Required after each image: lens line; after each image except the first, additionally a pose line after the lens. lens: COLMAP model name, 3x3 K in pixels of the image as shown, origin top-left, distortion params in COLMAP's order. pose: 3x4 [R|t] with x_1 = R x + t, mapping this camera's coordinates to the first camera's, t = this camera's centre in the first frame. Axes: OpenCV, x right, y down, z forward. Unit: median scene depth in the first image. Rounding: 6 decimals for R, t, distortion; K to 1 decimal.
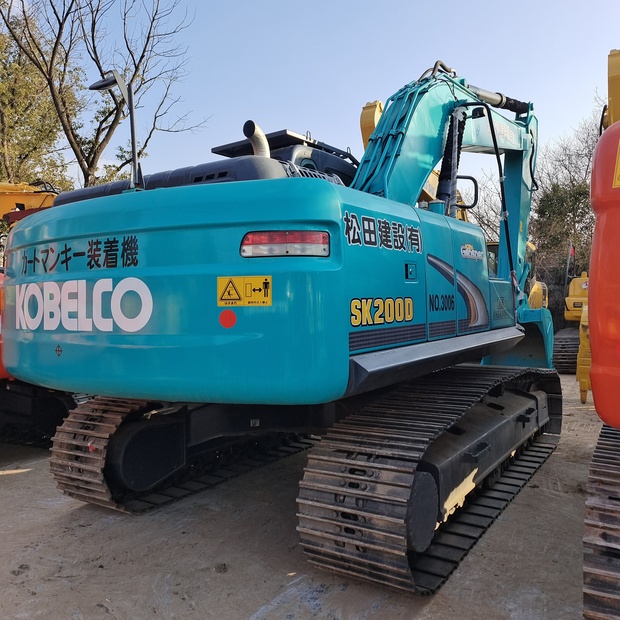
lens RADIAL K [[552.6, 0, 318.0], [0, 552.6, 309.5], [0, 0, 1]] dist [0.033312, 0.008042]
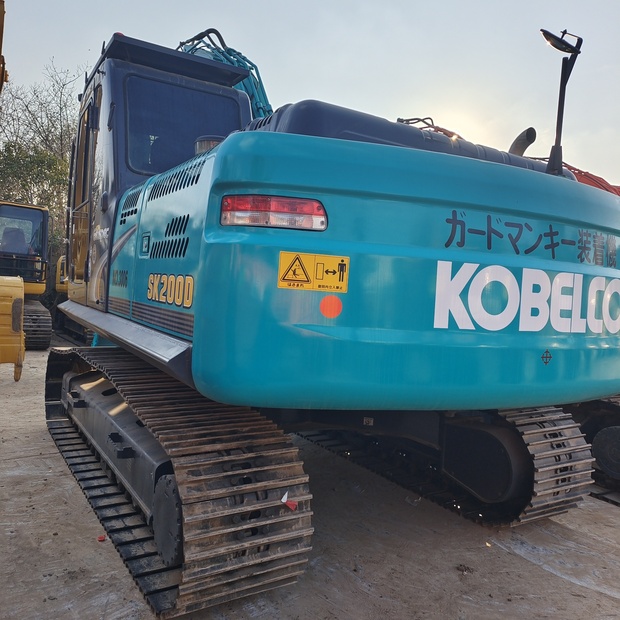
lens RADIAL K [[558.7, 0, 306.7], [0, 558.7, 301.3], [0, 0, 1]] dist [0.010078, 0.011479]
pose [[0.429713, 0.019010, 0.902765, -1.226079], [-0.059759, 0.998185, 0.007426, 0.007201], [-0.900986, -0.057139, 0.430069, 0.883493]]
